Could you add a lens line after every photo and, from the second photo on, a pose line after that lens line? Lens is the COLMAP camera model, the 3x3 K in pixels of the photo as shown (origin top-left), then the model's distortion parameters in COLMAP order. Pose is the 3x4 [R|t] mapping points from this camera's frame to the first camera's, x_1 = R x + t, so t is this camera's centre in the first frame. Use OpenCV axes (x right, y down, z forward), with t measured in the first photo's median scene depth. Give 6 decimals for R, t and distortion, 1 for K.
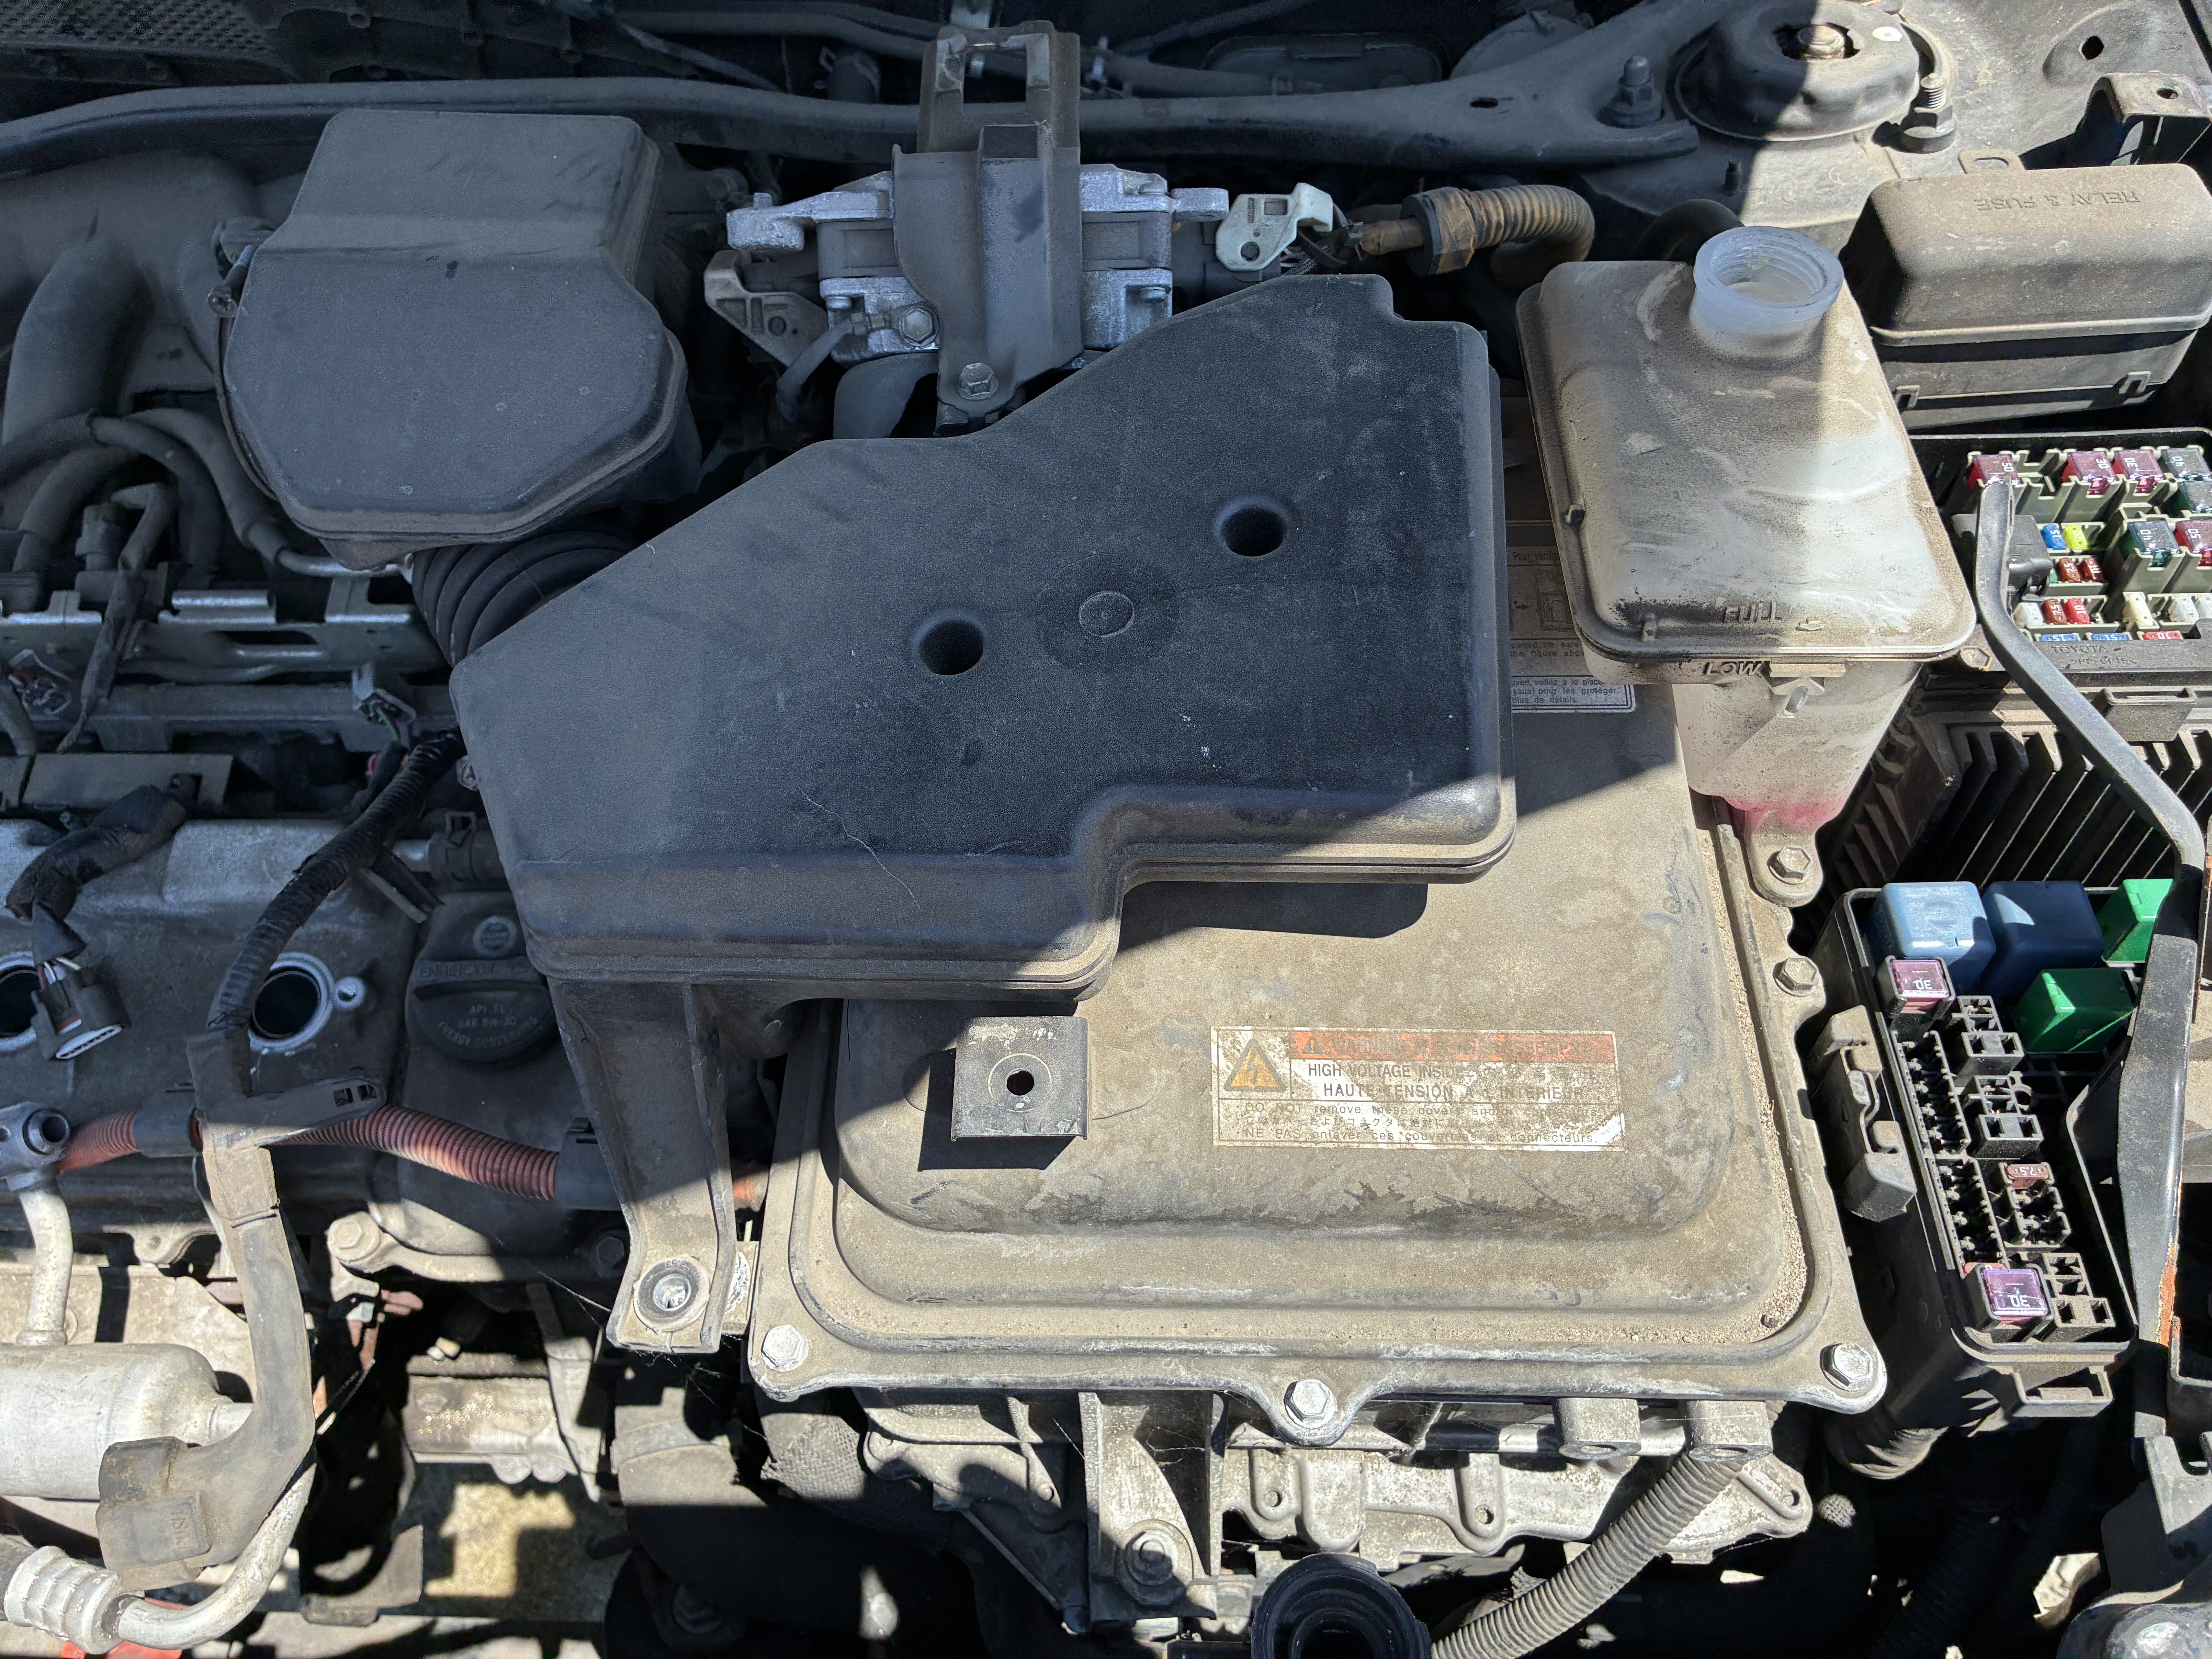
lens RADIAL K [[1725.8, 0, 1095.0], [0, 1725.8, 819.5], [0, 0, 1]] dist [0.010871, -0.003482]
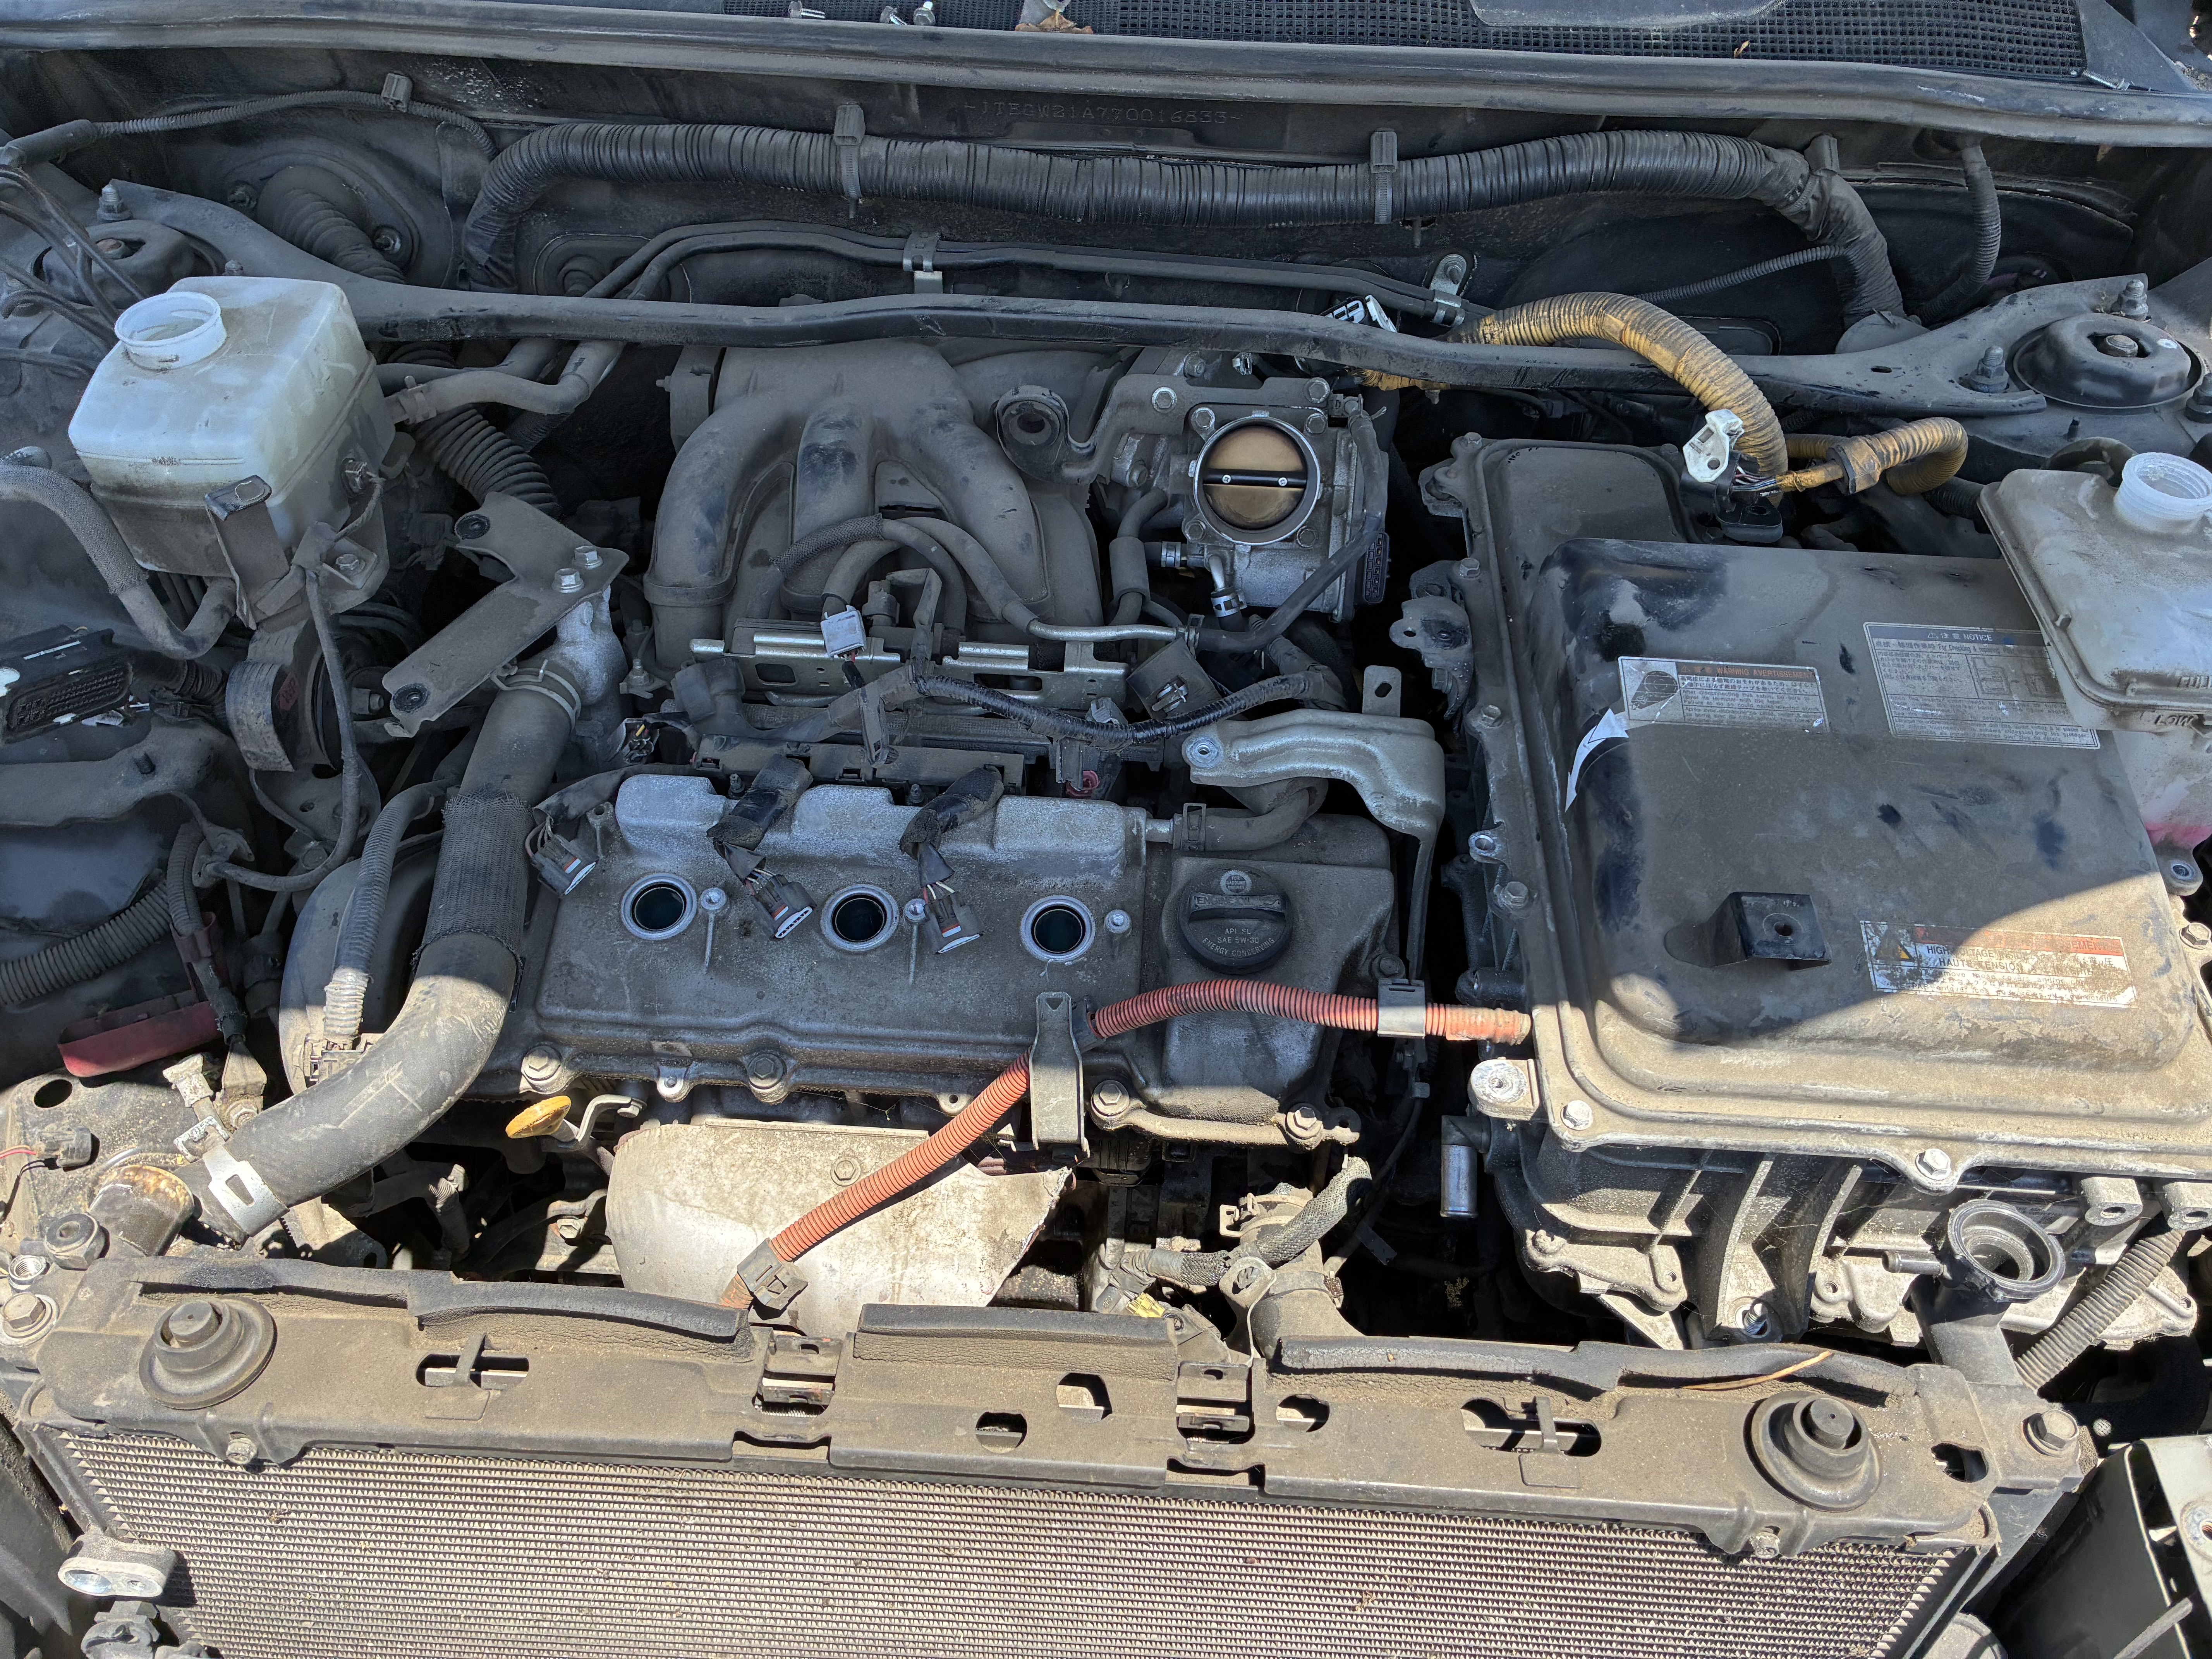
lens RADIAL K [[1702.4, 0, 1106.0], [0, 1702.4, 829.5], [0, 0, 1]] dist [0.039081, -0.052125]
pose [[0.997601, 0.063753, 0.026960, -0.584849], [-0.059781, 0.989877, -0.128725, 0.248273], [-0.034893, 0.126805, 0.991314, -0.453099]]
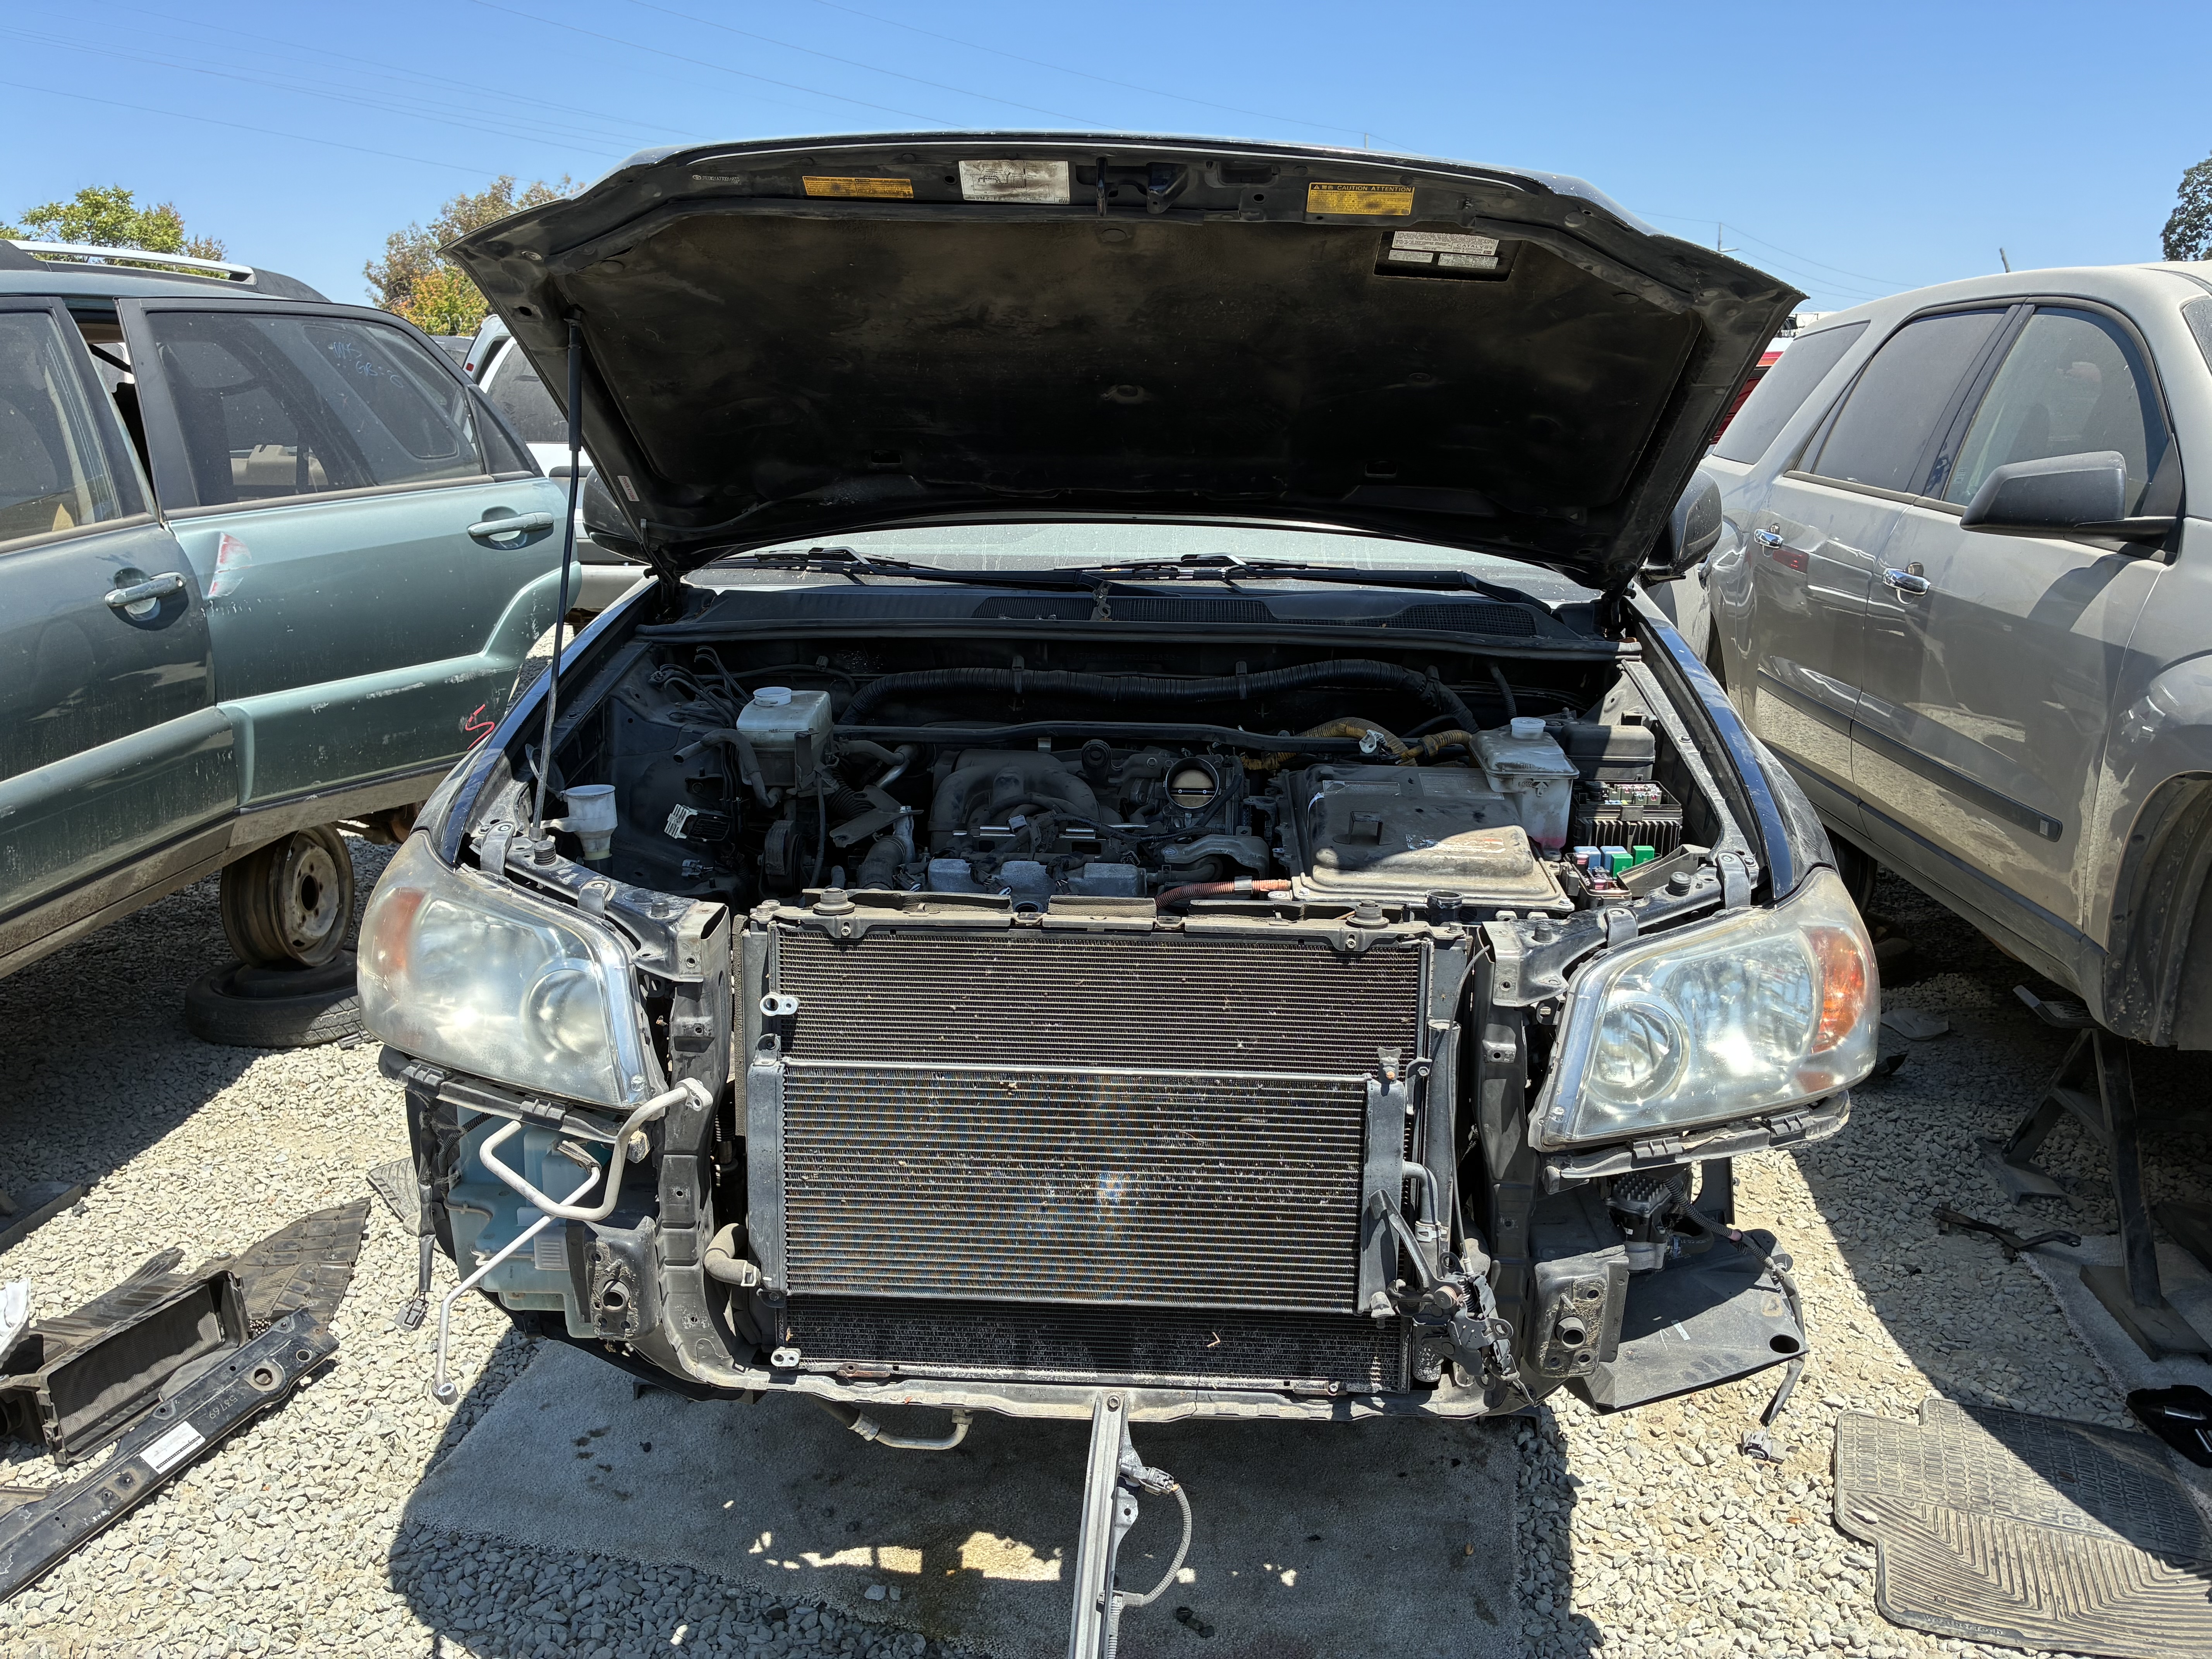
lens RADIAL K [[1702.4, 0, 1106.0], [0, 1702.4, 829.5], [0, 0, 1]] dist [0.039081, -0.052125]
pose [[0.998385, 0.054812, -0.014933, -0.540202], [-0.052863, 0.800080, -0.597560, 2.370865], [-0.020806, 0.597384, 0.801685, -2.093557]]
